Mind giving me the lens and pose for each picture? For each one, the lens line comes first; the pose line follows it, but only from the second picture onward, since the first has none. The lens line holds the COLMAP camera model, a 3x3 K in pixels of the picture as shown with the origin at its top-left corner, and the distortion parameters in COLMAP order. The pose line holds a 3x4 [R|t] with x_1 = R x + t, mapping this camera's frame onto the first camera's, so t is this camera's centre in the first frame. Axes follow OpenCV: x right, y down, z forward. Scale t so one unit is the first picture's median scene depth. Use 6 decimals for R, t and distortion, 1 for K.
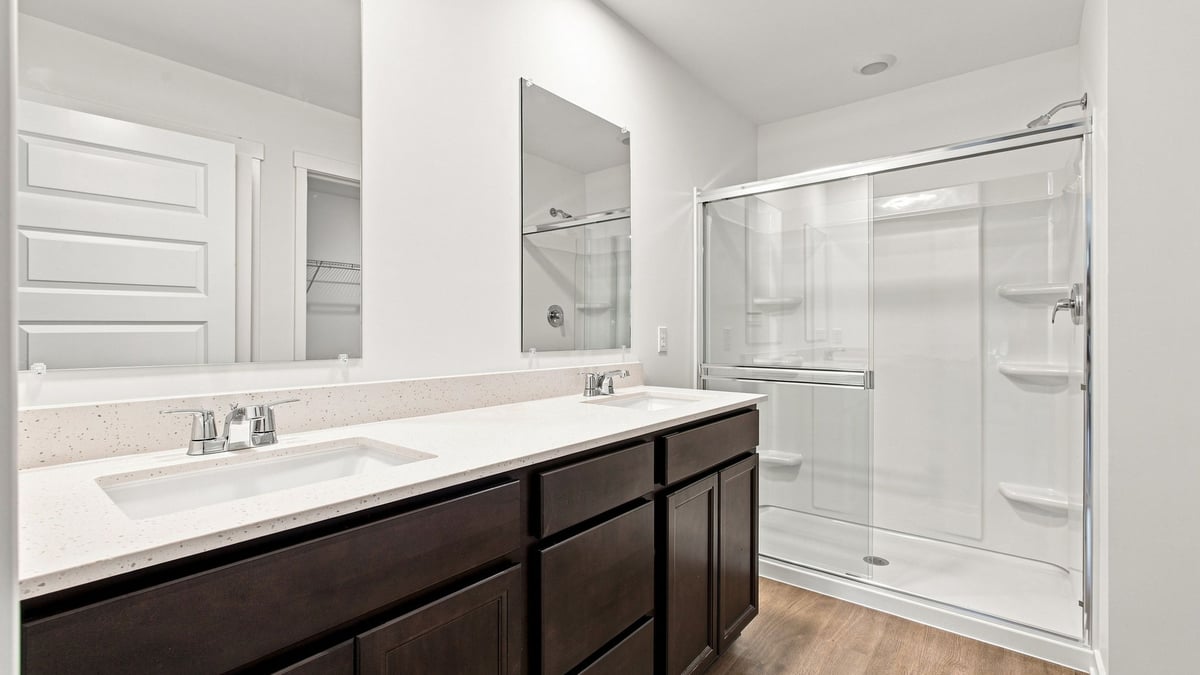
lens RADIAL K [[517.7, 0, 600.9], [0, 517.7, 335.6], [0, 0, 1]] dist [-0.006757, 0.002560]
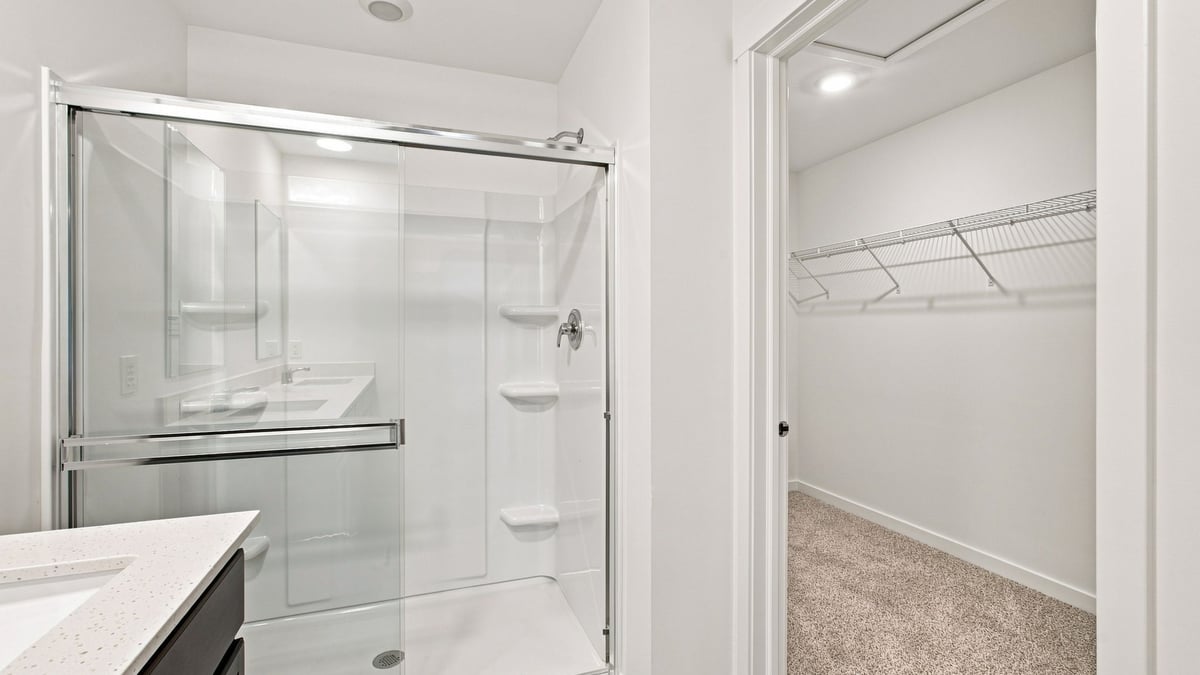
lens RADIAL K [[517.7, 0, 598.2], [0, 517.7, 330.8], [0, 0, 1]] dist [-0.006757, 0.002560]
pose [[0.530025, -0.000786, 0.847981, 0.051876], [0.003261, 0.999994, -0.001111, -0.044752], [-0.847976, 0.003355, 0.530025, 0.329849]]
